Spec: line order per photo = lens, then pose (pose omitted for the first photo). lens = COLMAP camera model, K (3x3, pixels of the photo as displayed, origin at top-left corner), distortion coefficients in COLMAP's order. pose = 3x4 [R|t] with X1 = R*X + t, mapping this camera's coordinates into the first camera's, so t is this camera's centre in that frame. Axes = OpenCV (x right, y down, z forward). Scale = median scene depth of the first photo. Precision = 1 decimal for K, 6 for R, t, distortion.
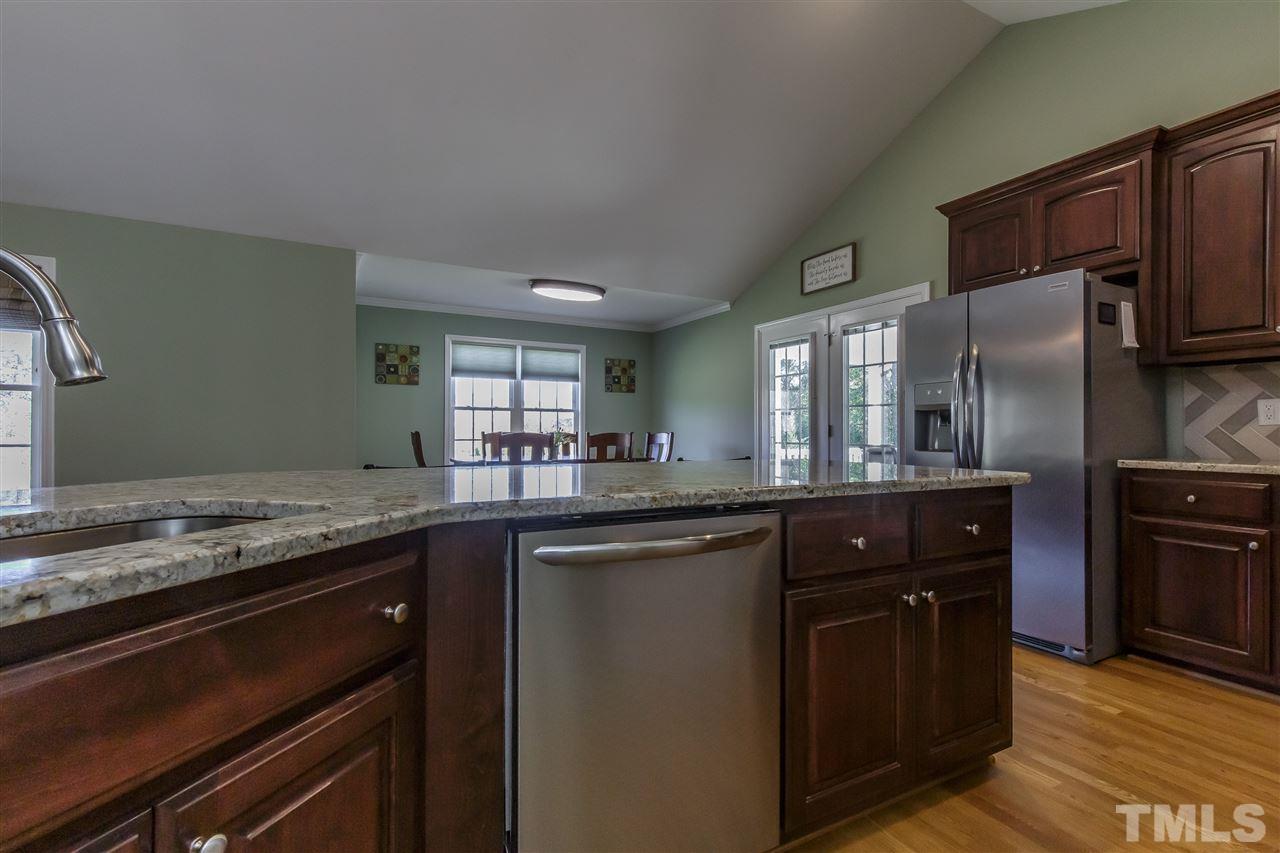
lens RADIAL K [[582.7, 0, 648.6], [0, 582.7, 425.1], [0, 0, 1]] dist [0.001266, 0.000065]
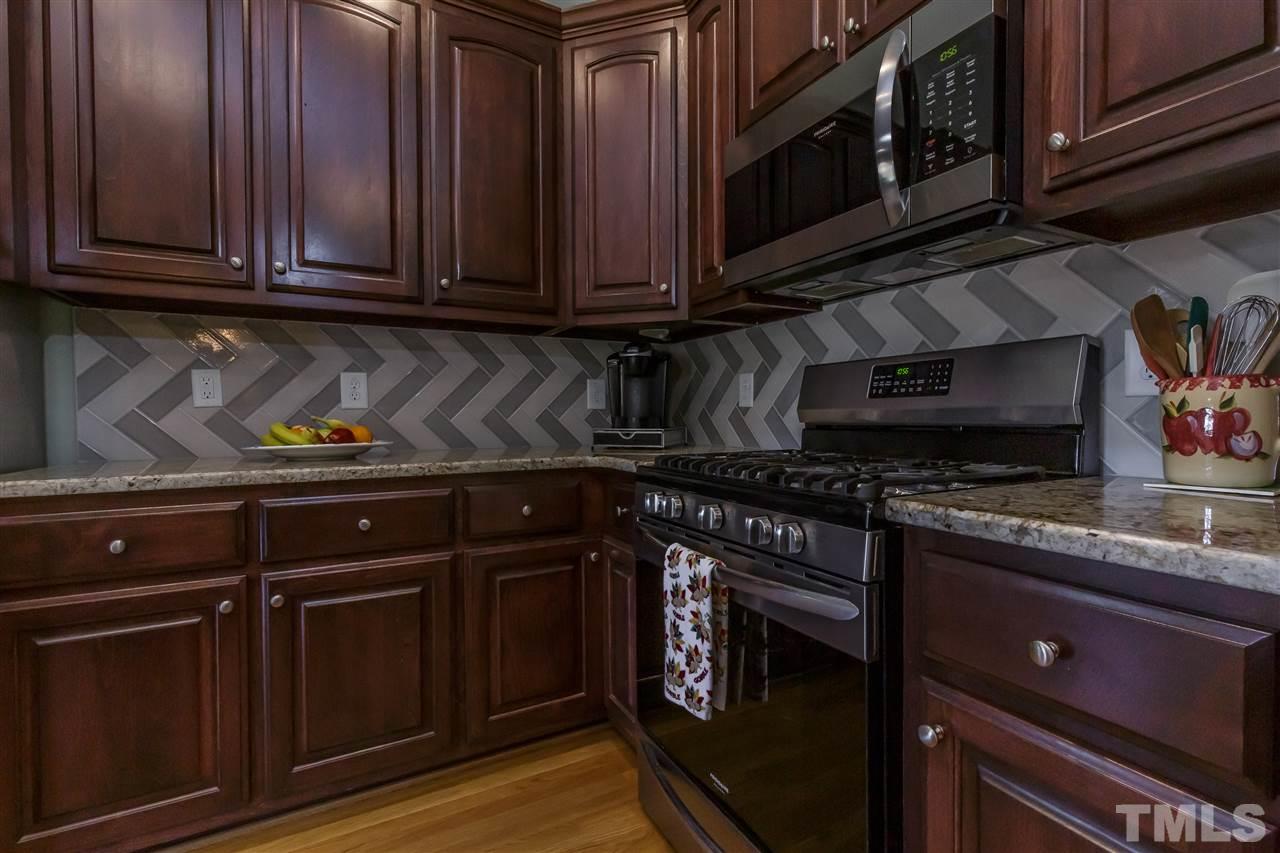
lens RADIAL K [[582.7, 0, 648.6], [0, 582.7, 425.1], [0, 0, 1]] dist [0.001266, 0.000065]
pose [[-0.021869, -0.018339, 0.999593, 0.369718], [-0.001862, 0.999831, 0.018302, 0.007445], [-0.999759, -0.001461, -0.021899, 0.494118]]
